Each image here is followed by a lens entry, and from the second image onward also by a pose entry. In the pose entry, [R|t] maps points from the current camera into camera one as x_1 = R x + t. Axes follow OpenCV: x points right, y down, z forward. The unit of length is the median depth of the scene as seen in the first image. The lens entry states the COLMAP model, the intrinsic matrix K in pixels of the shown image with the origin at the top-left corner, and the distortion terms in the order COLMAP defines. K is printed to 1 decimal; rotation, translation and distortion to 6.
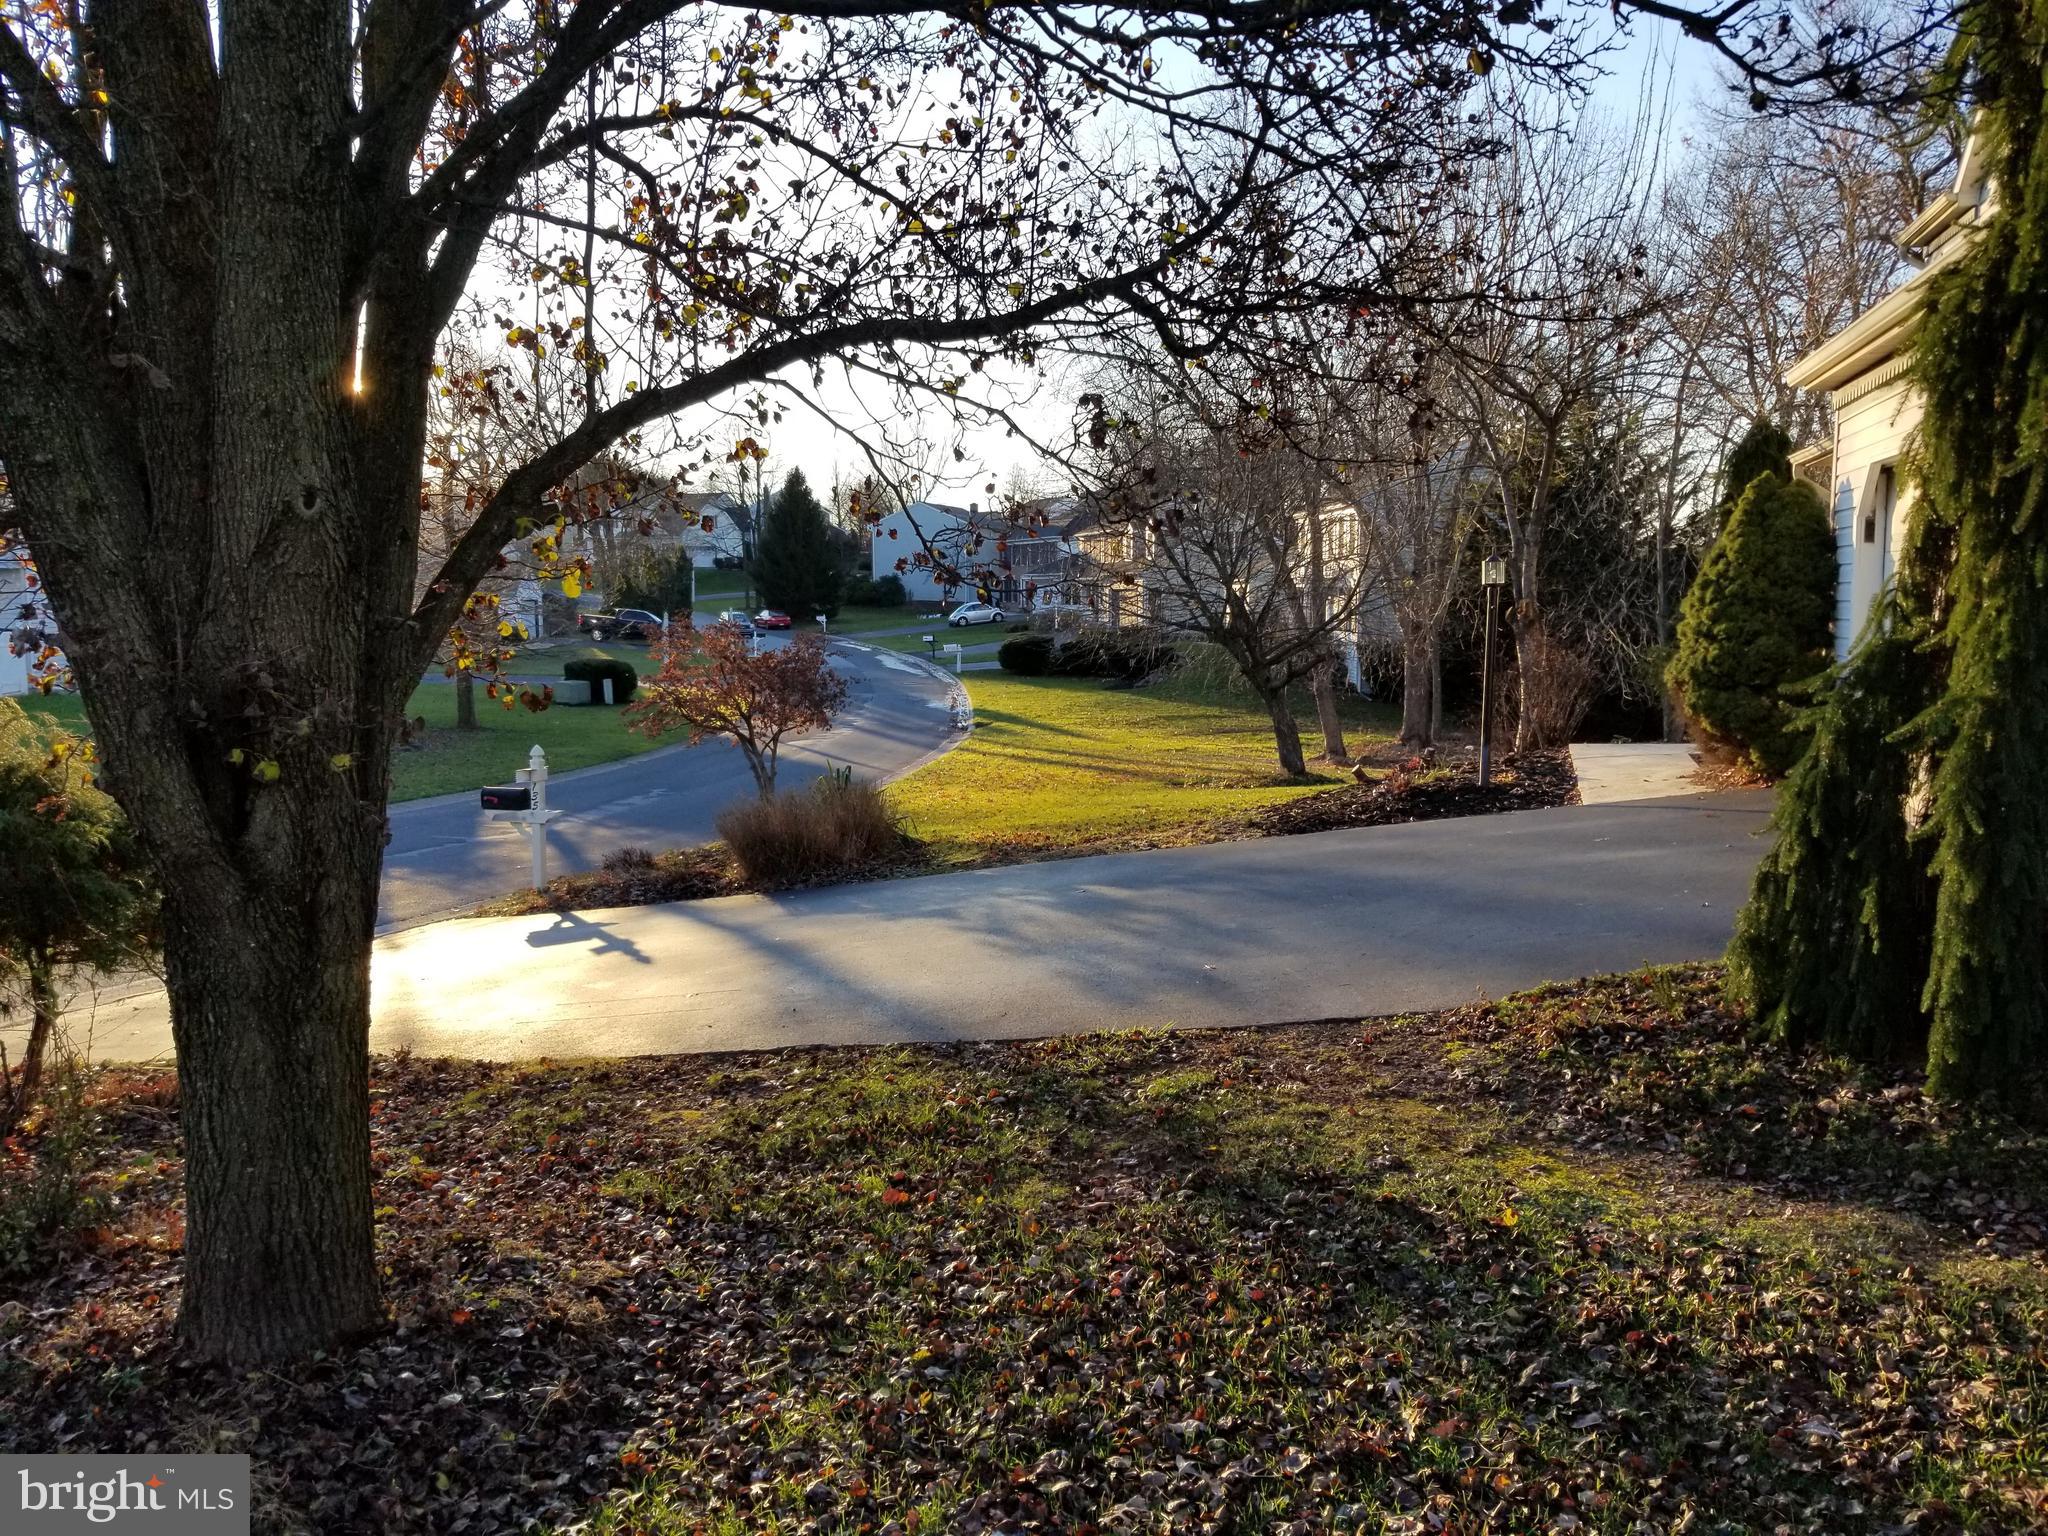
lens RADIAL K [[1591.7, 0, 1024.0], [0, 1591.7, 768.0], [0, 0, 1]] dist [0.116255, -0.246328]
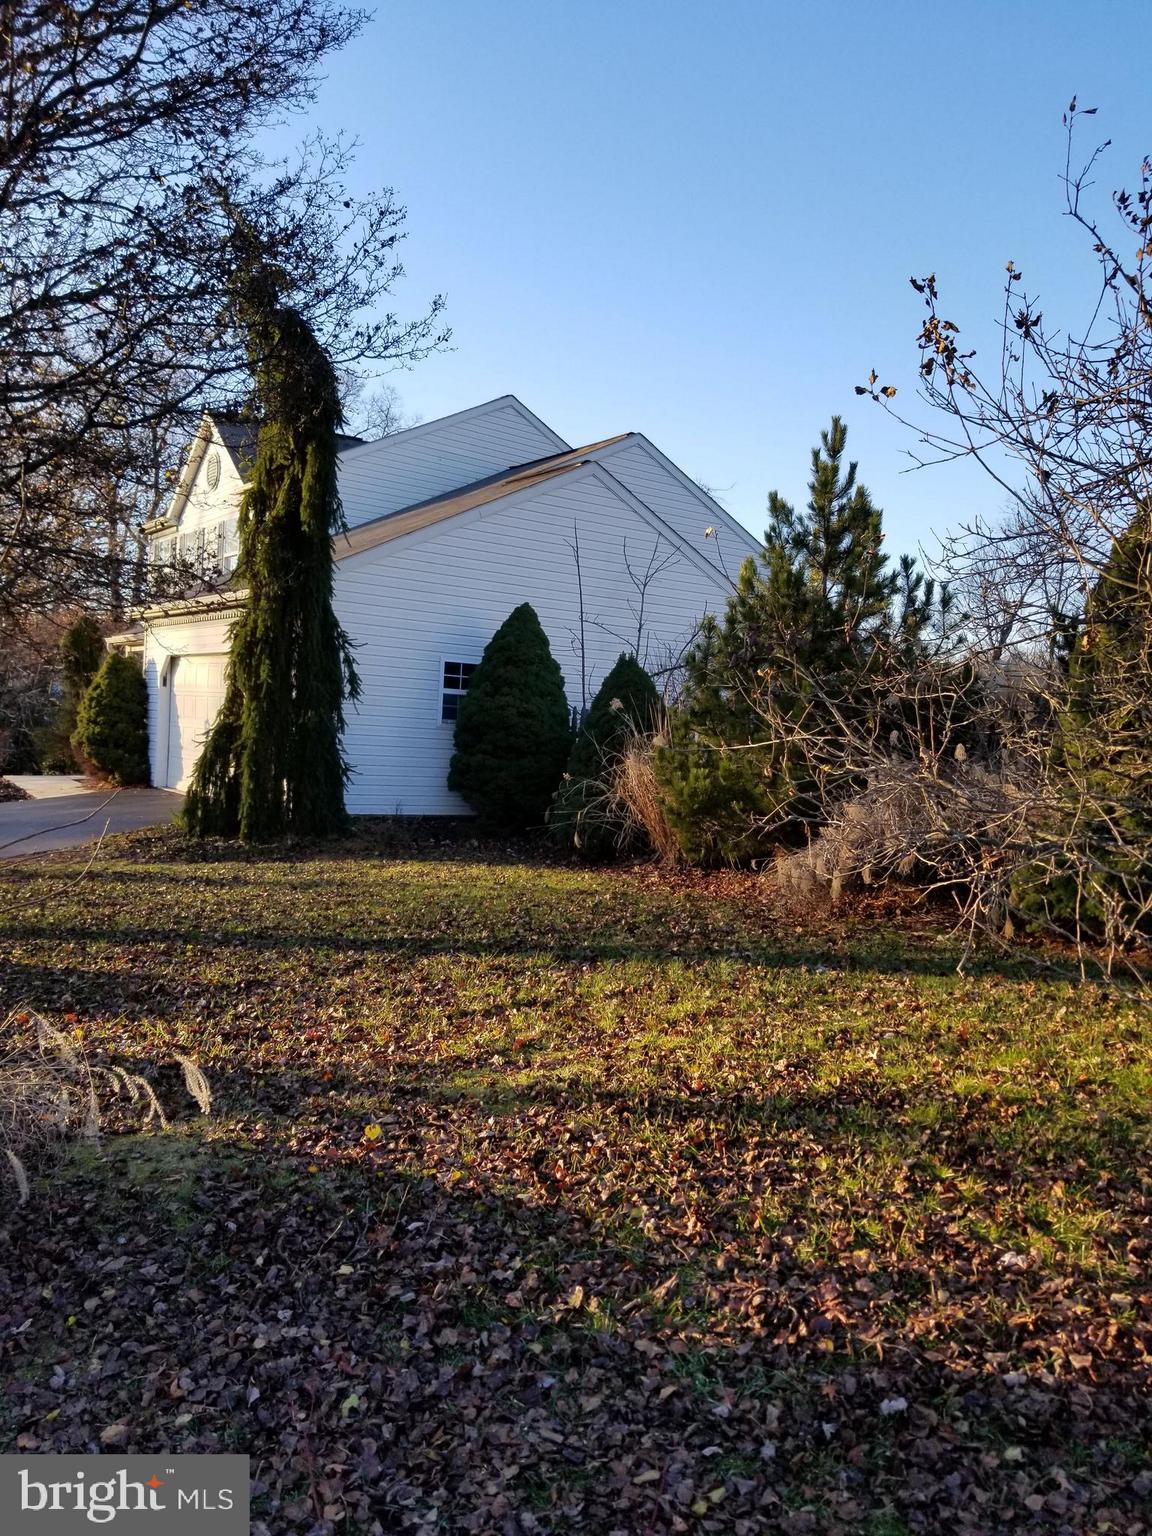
lens RADIAL K [[1193.8, 0, 584.2], [0, 1193.8, 780.3], [0, 0, 1]] dist [0.116255, -0.246328]
pose [[0.618843, 0.006112, 0.785491, -0.472636], [0.027123, 0.999207, -0.029144, 0.065930], [-0.785046, 0.039340, 0.618187, -0.566443]]
